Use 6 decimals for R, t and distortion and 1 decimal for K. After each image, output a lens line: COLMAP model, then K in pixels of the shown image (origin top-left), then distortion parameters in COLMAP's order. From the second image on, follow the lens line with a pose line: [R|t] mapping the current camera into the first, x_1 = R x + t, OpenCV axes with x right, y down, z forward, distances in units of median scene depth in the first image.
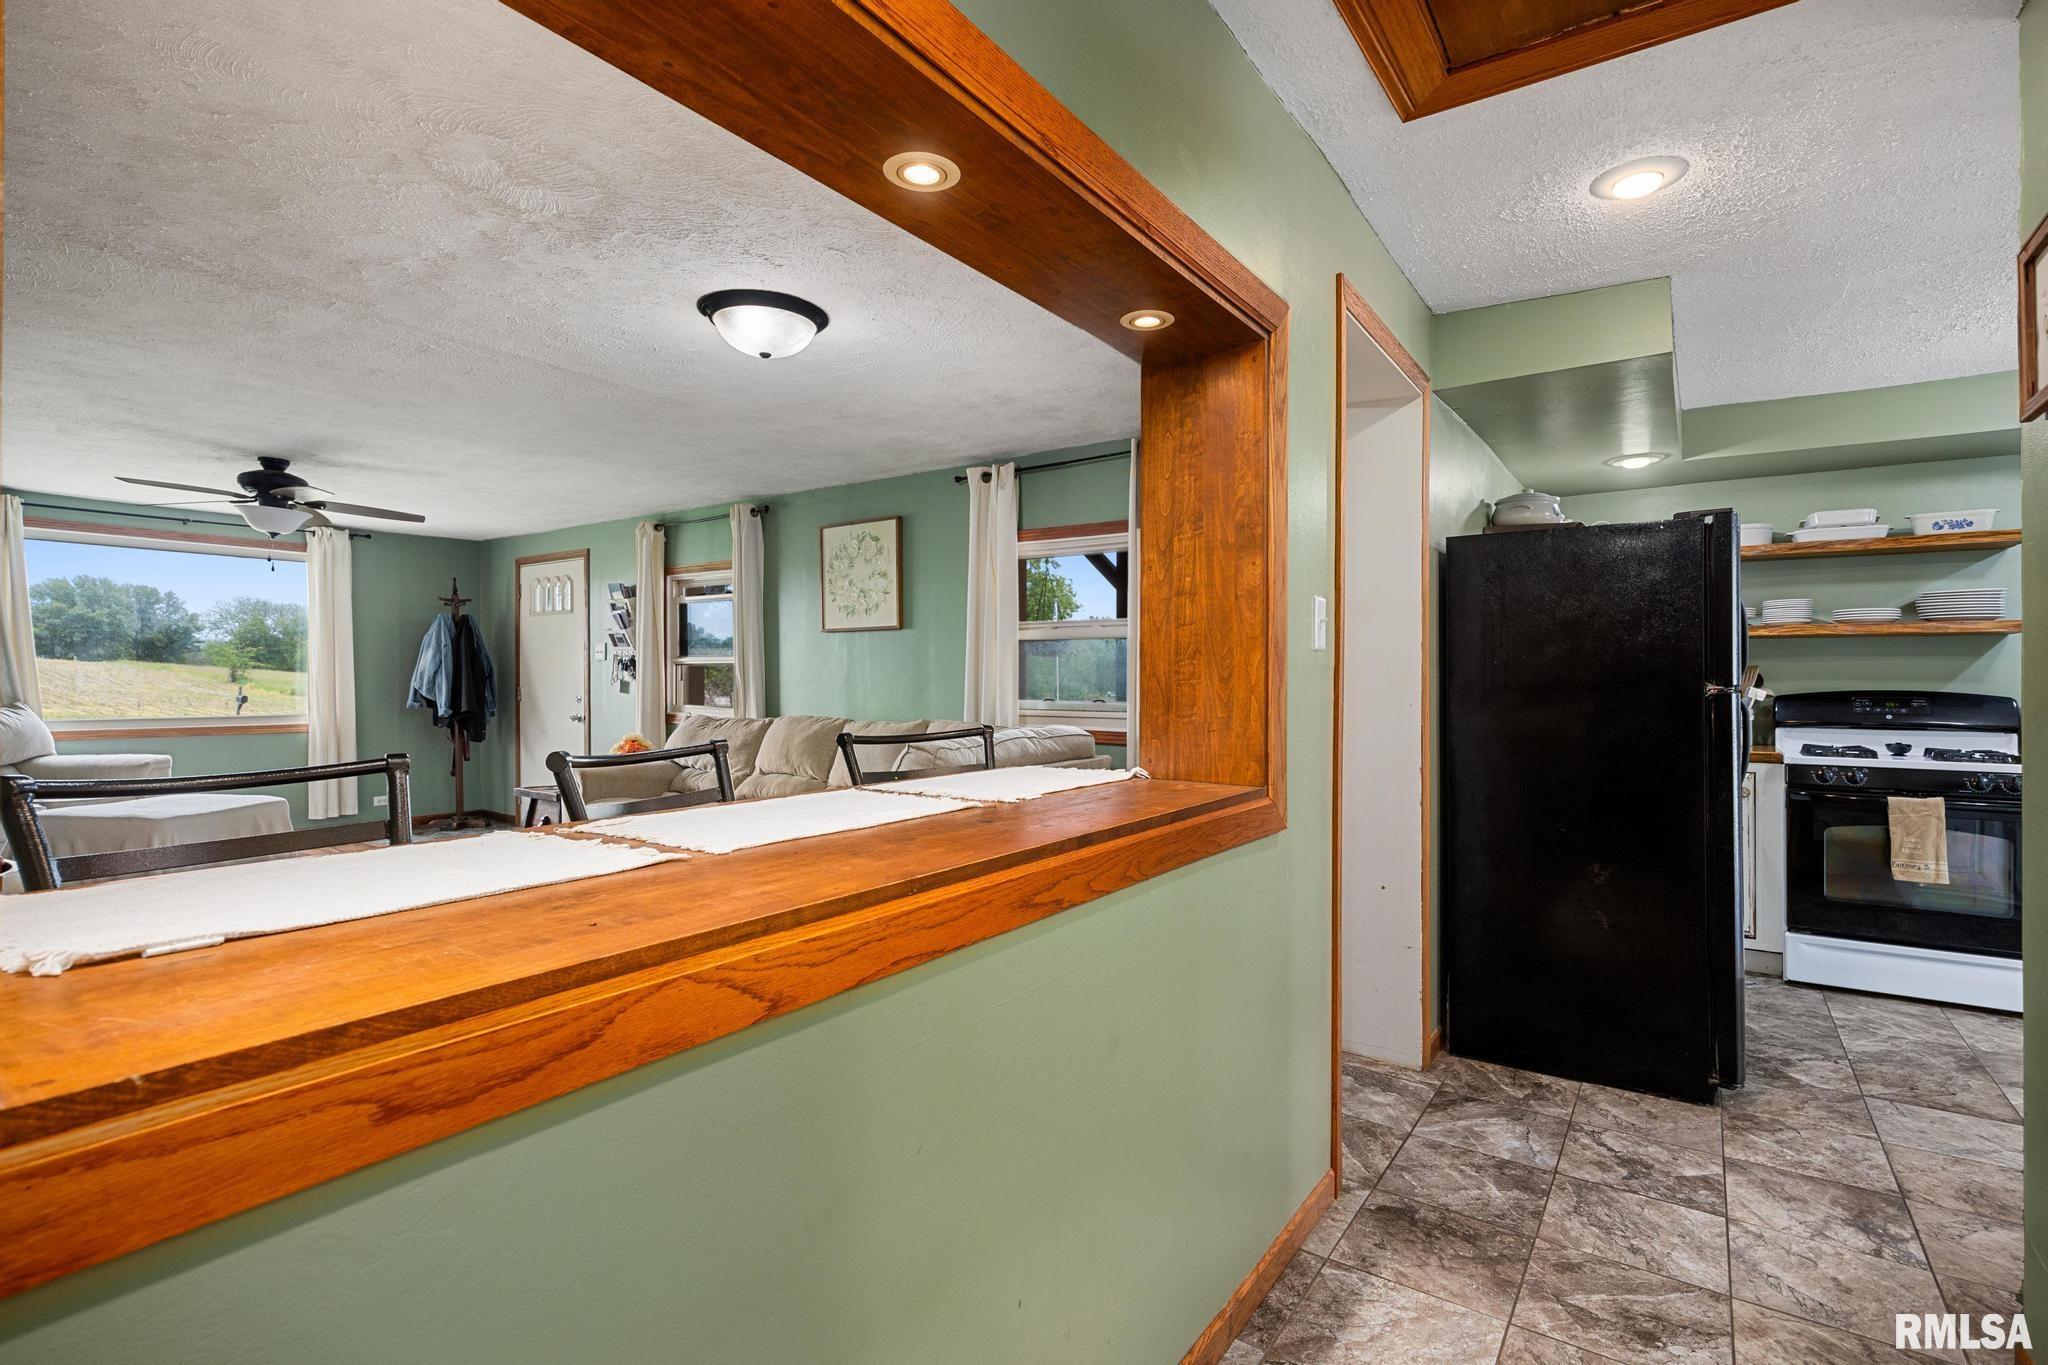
lens RADIAL K [[962.6, 0, 1017.6], [0, 962.6, 690.1], [0, 0, 1]] dist [-0.000990, -0.000239]
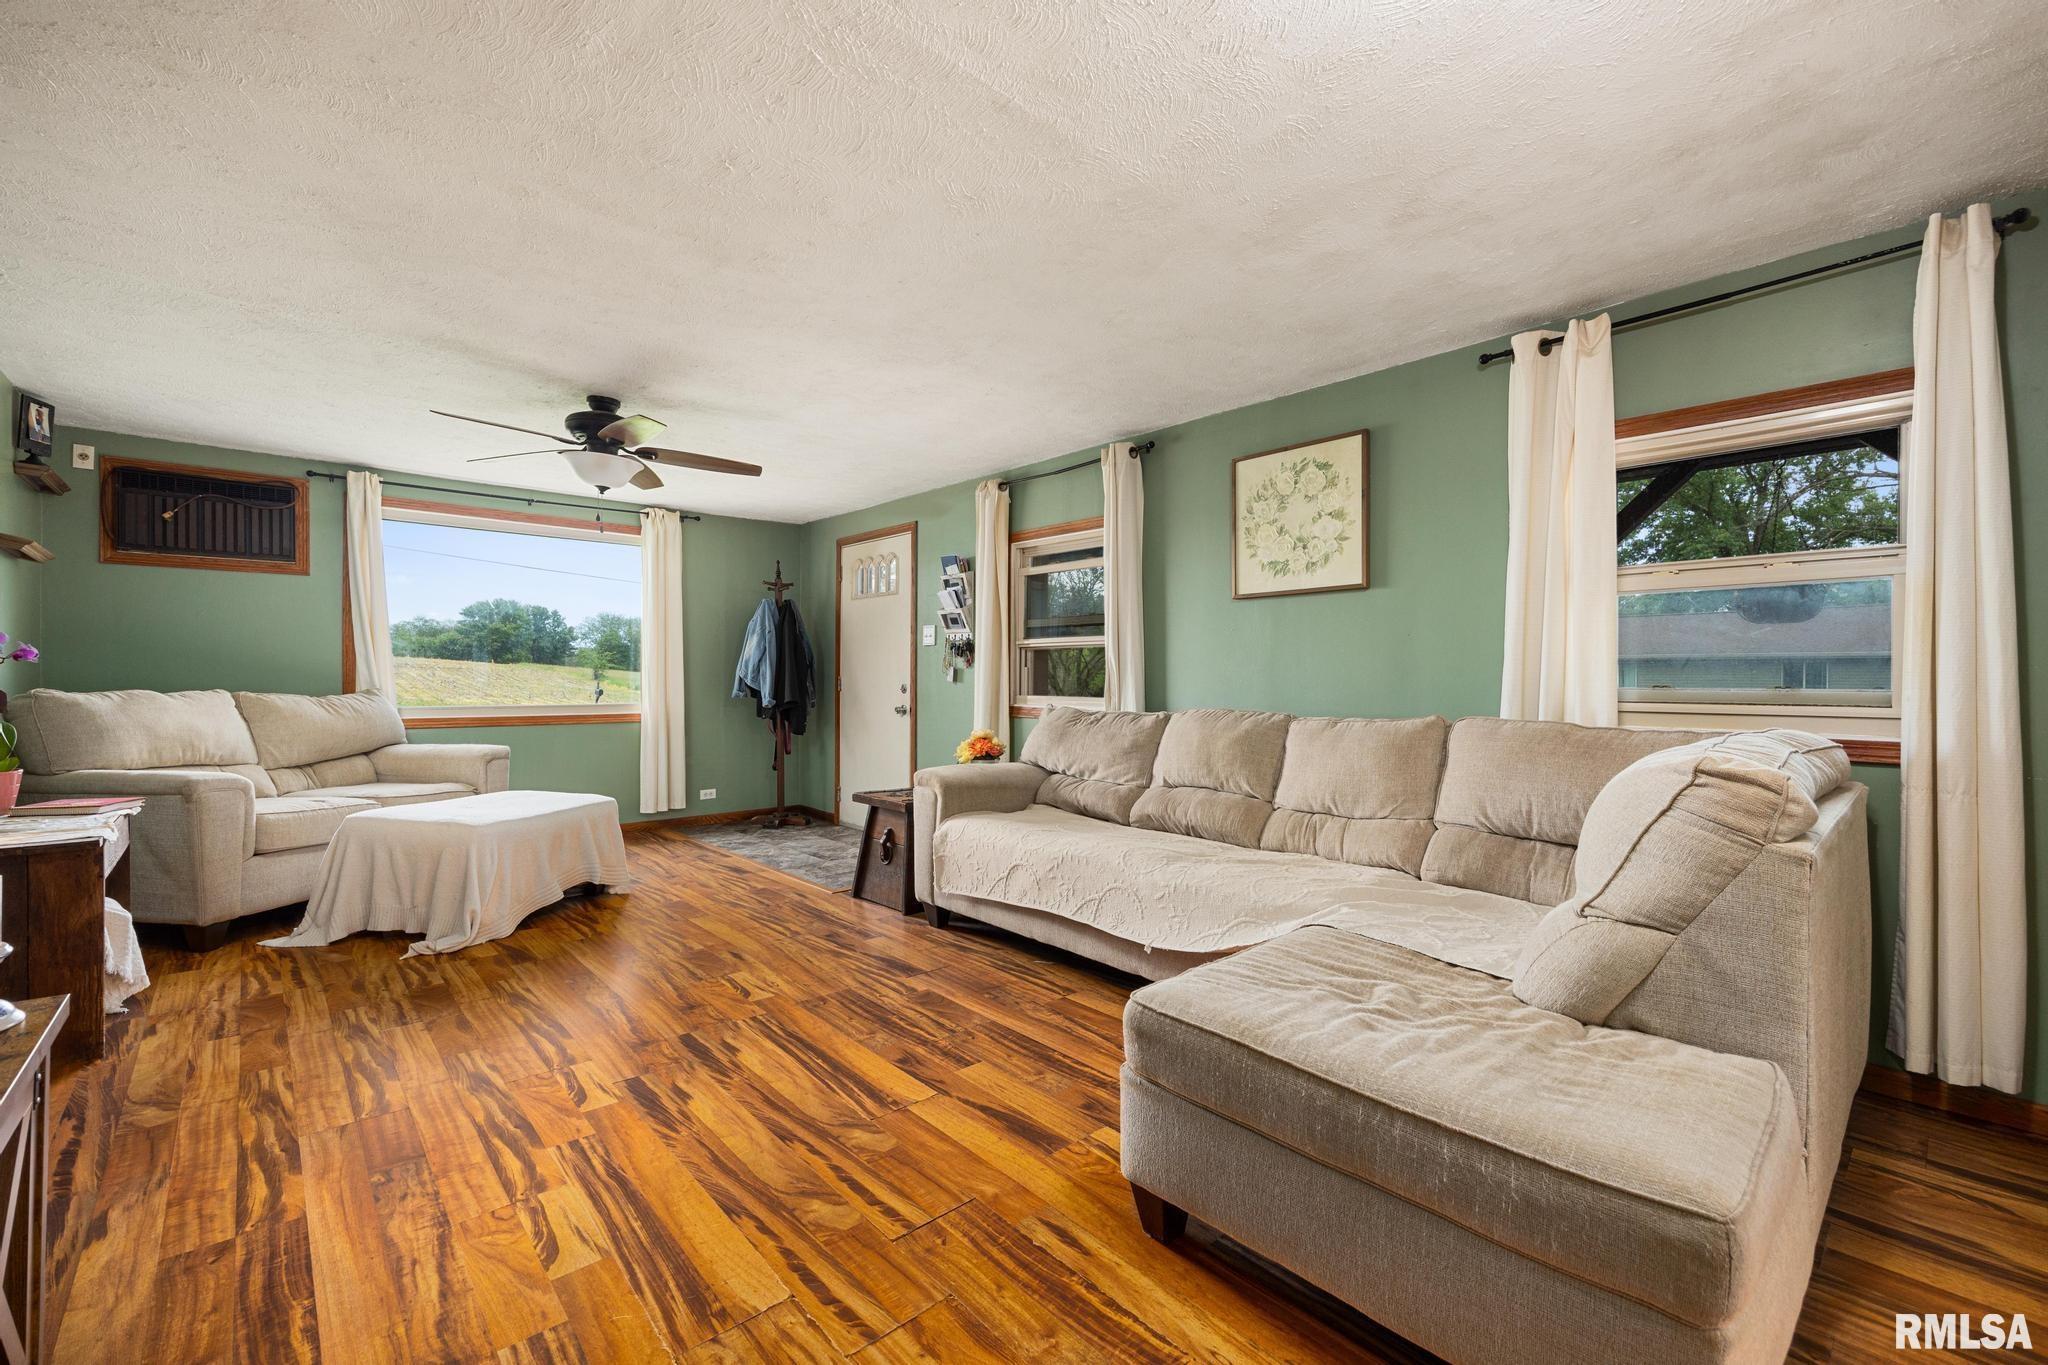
lens RADIAL K [[851.4, 0, 1013.2], [0, 851.4, 680.1], [0, 0, 1]] dist [0.004047, -0.000367]
pose [[0.973593, 0.001577, -0.228286, -0.185349], [-0.003793, 0.999950, -0.009268, 0.008458], [0.228260, 0.009889, 0.973550, 0.262114]]
